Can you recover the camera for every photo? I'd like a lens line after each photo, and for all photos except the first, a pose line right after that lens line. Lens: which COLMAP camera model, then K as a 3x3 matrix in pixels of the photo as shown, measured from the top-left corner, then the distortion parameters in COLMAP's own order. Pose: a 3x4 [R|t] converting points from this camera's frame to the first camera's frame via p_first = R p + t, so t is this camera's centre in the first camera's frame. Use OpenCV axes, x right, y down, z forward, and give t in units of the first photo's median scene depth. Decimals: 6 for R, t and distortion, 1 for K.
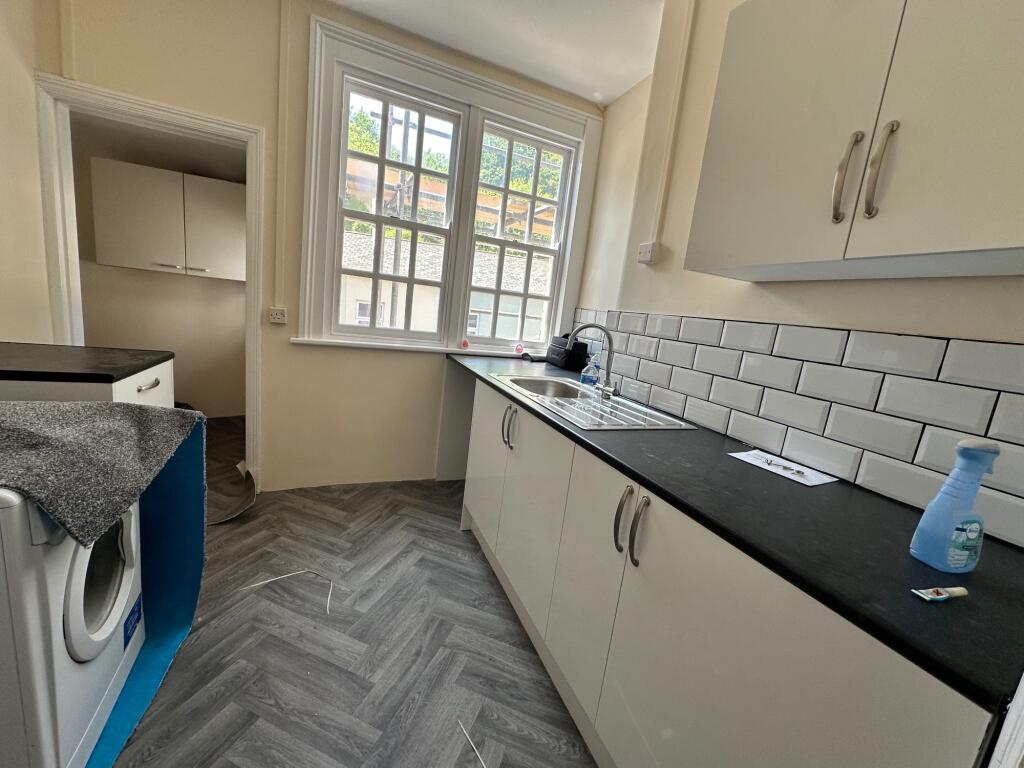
lens RADIAL K [[413.3, 0, 510.9], [0, 413.3, 383.6], [0, 0, 1]] dist [-0.000211, 0.000253]
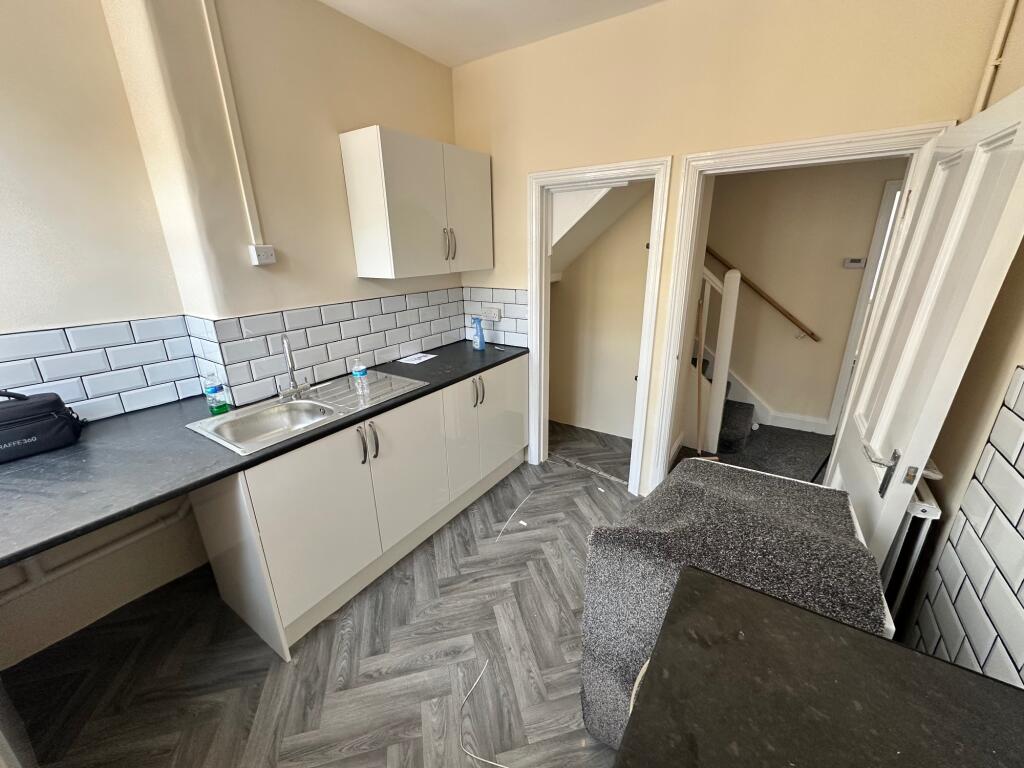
lens RADIAL K [[413.3, 0, 511.6], [0, 413.3, 385.4], [0, 0, 1]] dist [-0.000211, 0.000253]
pose [[-0.568706, -0.361273, 0.738955, -1.046958], [0.097921, 0.862257, 0.496916, -0.570412], [-0.816691, 0.354959, -0.454994, 1.258941]]
